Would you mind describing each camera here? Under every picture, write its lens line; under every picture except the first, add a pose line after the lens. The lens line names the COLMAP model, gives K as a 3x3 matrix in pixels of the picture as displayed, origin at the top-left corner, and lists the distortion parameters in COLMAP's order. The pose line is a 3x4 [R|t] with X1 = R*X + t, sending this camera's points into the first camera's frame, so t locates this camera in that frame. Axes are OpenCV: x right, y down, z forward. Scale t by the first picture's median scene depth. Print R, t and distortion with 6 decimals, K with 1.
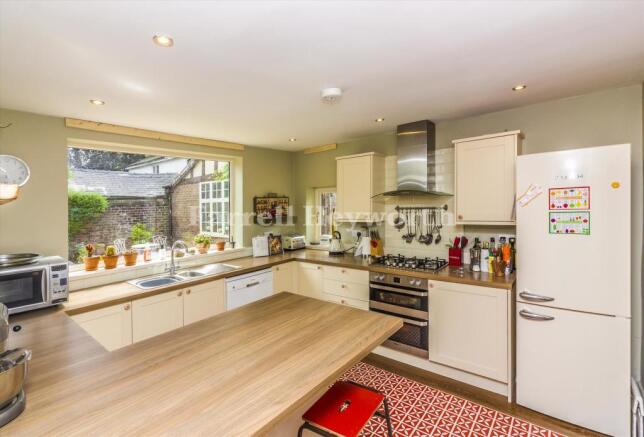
lens RADIAL K [[293.7, 0, 320.5], [0, 293.7, 214.5], [0, 0, 1]] dist [-0.001523, -0.000084]
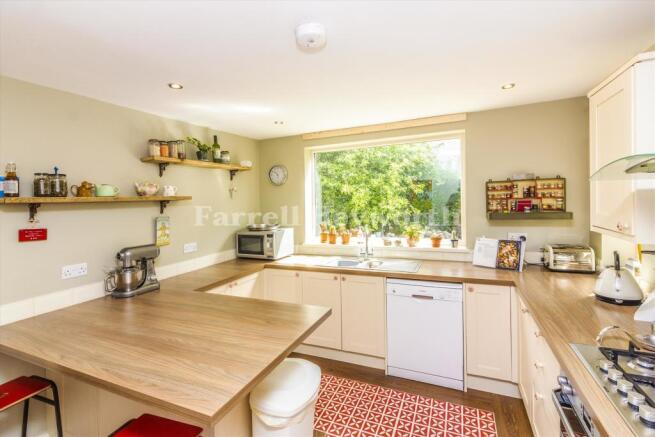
lens RADIAL K [[302.3, 0, 337.1], [0, 302.3, 195.5], [0, 0, 1]] dist [0.000455, 0.000096]
pose [[0.281580, 0.017417, -0.959380, 0.488453], [-0.014288, 0.999801, 0.013957, -0.039034], [0.959431, 0.009778, 0.281773, 0.585486]]
